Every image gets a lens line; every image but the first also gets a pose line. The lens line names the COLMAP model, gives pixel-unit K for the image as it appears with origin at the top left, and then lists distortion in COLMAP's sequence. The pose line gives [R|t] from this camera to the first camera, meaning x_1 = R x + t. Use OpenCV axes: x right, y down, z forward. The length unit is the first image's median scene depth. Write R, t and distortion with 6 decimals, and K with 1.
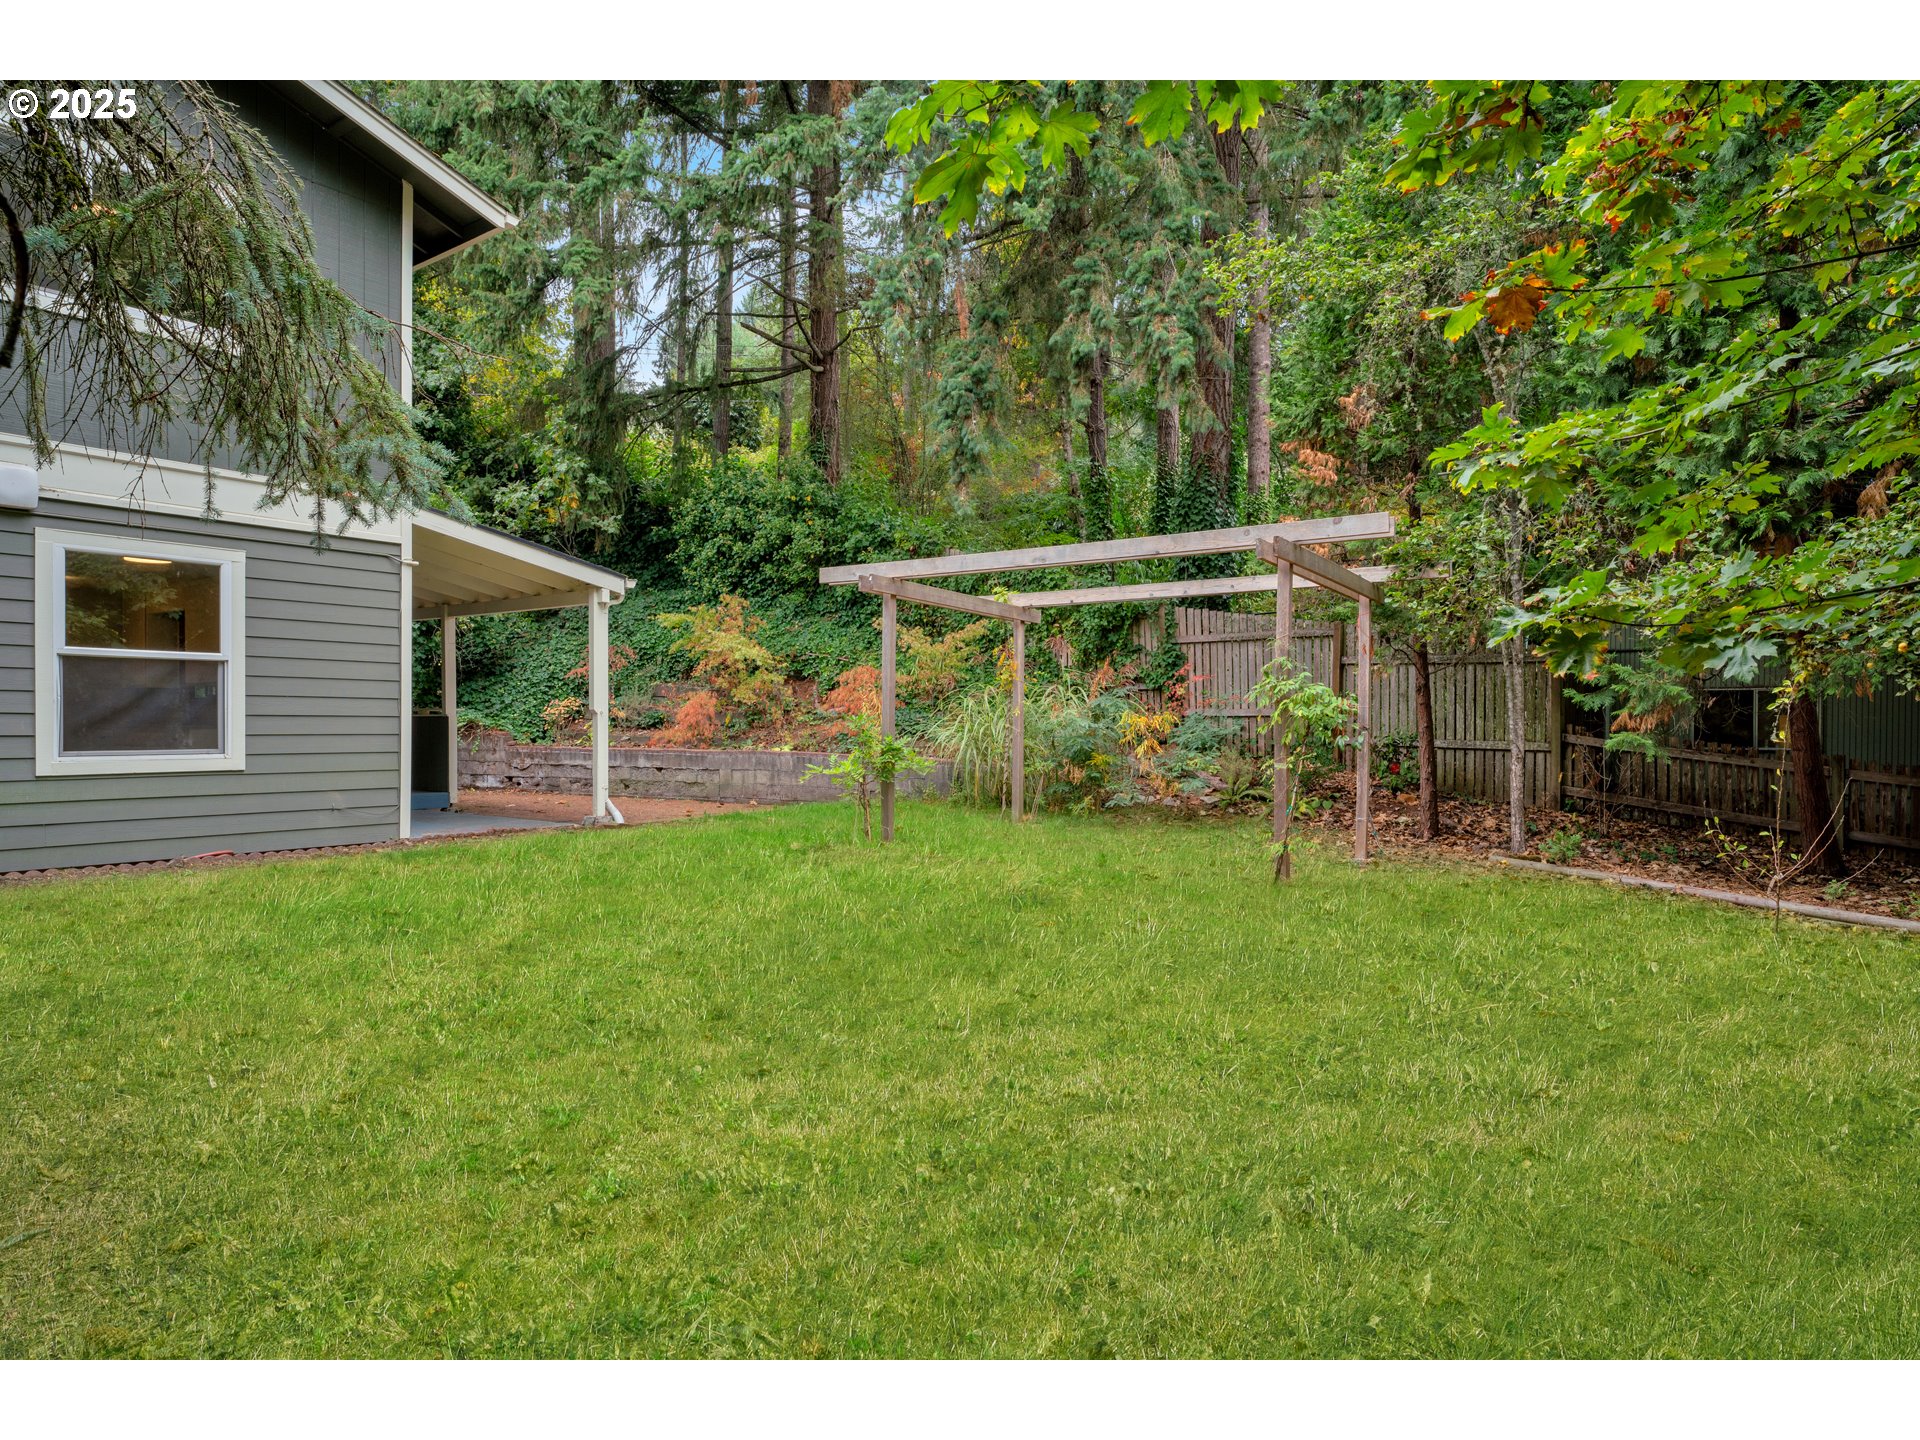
lens RADIAL K [[1164.8, 0, 964.6], [0, 1164.8, 715.2], [0, 0, 1]] dist [0.002486, 0.000977]
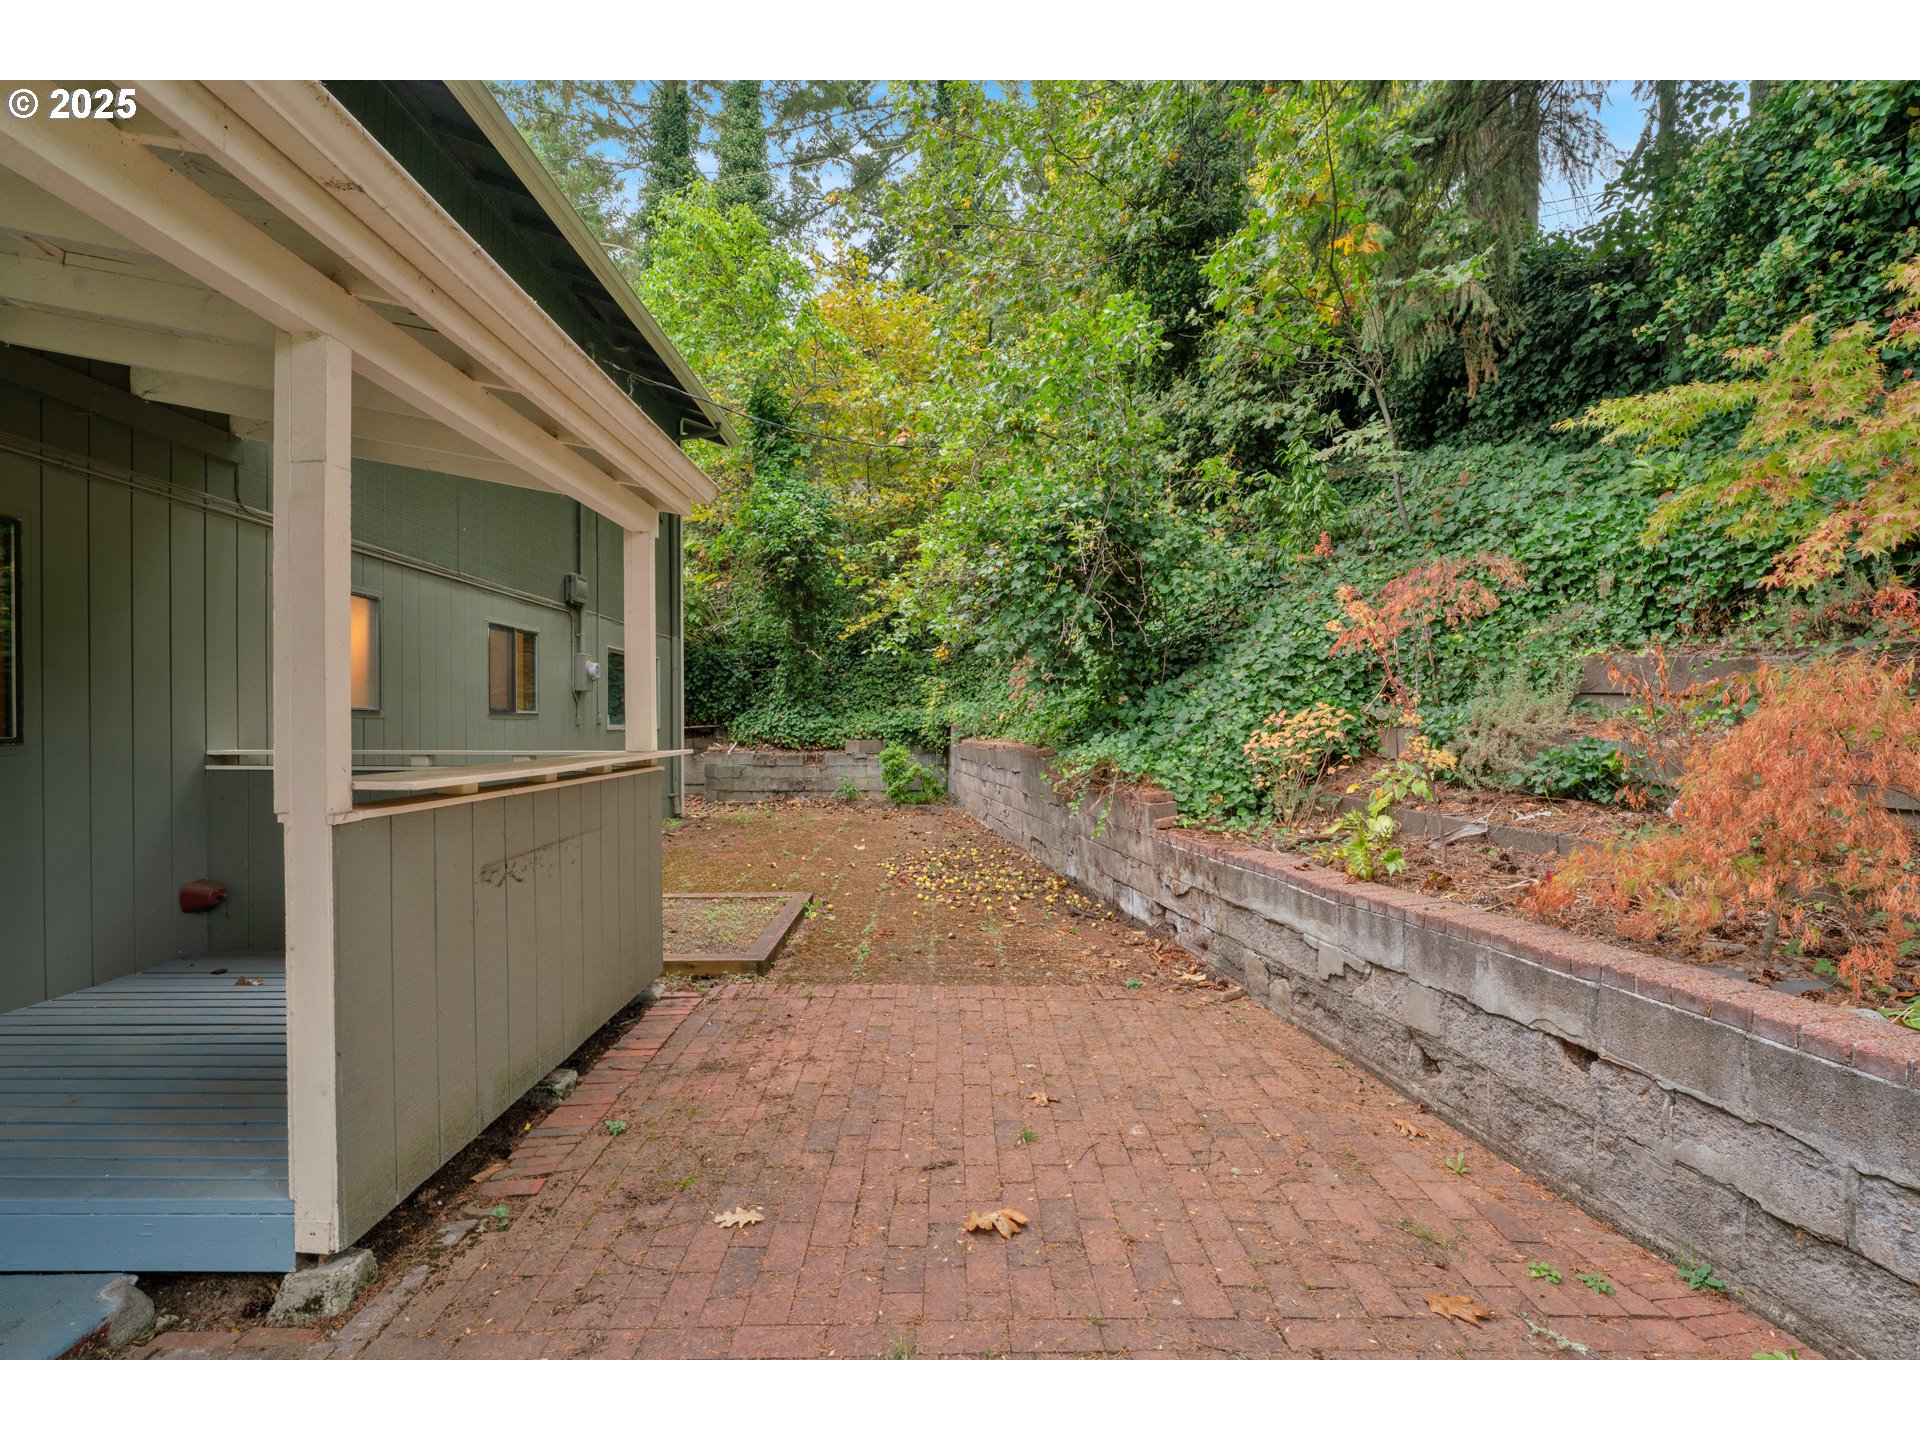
lens RADIAL K [[869.9, 0, 957.9], [0, 869.9, 724.4], [0, 0, 1]] dist [-0.019769, 0.000002]
pose [[0.596625, 0.002988, -0.802515, -0.184669], [0.013741, 0.999808, 0.013937, -0.014512], [0.802402, -0.019342, 0.596470, 0.740147]]
